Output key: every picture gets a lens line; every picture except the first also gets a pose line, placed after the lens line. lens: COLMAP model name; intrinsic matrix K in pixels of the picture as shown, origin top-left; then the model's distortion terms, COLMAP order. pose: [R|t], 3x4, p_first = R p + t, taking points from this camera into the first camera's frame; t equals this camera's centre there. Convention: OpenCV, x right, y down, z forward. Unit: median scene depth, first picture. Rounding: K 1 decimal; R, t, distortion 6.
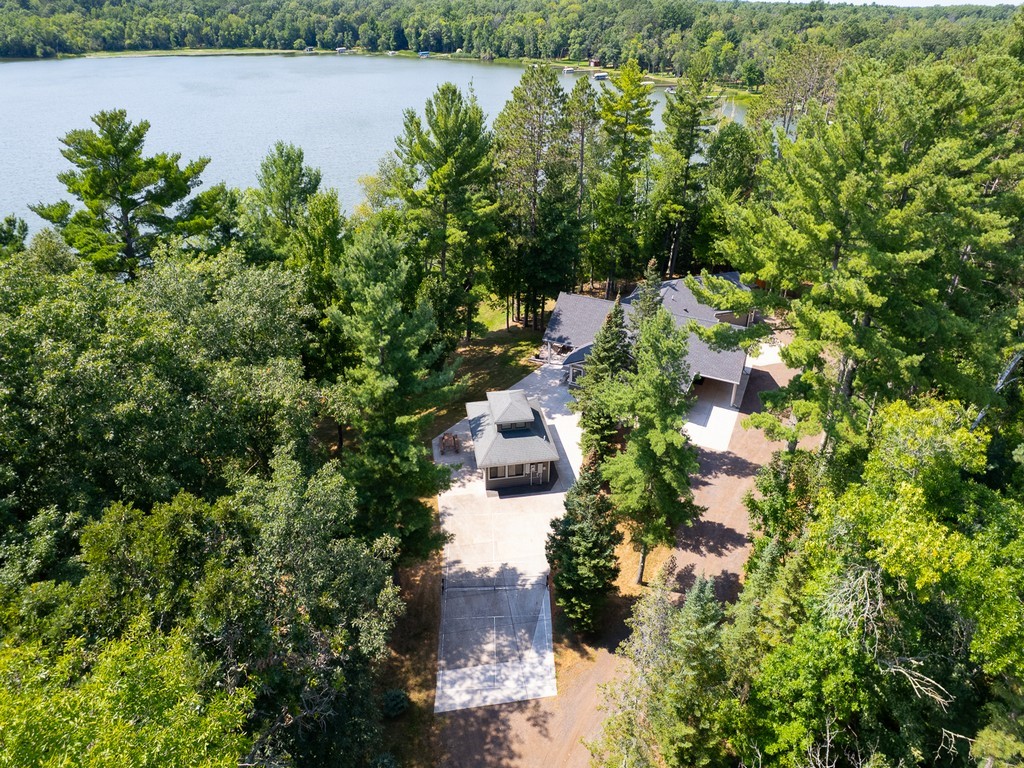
lens RADIAL K [[737.7, 0, 512.0], [0, 737.7, 384.0], [0, 0, 1]] dist [0.000672, -0.000074]
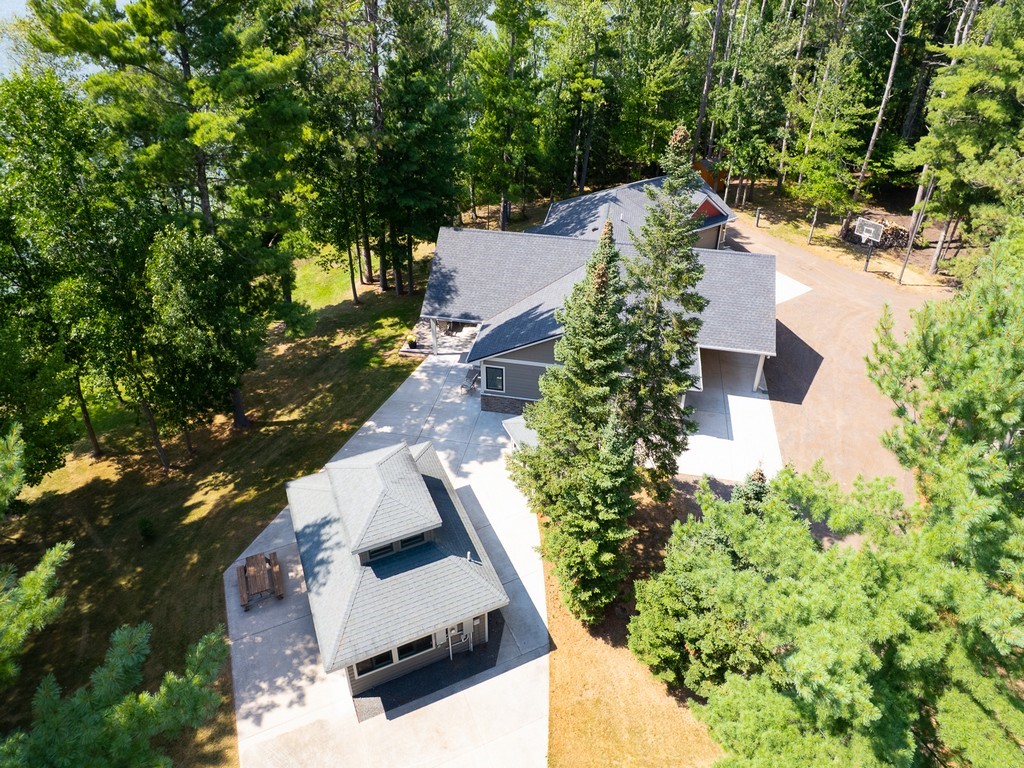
lens RADIAL K [[1137.8, 0, 512.0], [0, 1137.8, 384.0], [0, 0, 1]] dist [-0.124562, -0.004723]
pose [[0.985428, -0.119995, 0.120551, -0.000199], [0.118454, 0.992760, 0.019890, -0.019101], [-0.122065, -0.005321, 0.992508, 0.149582]]
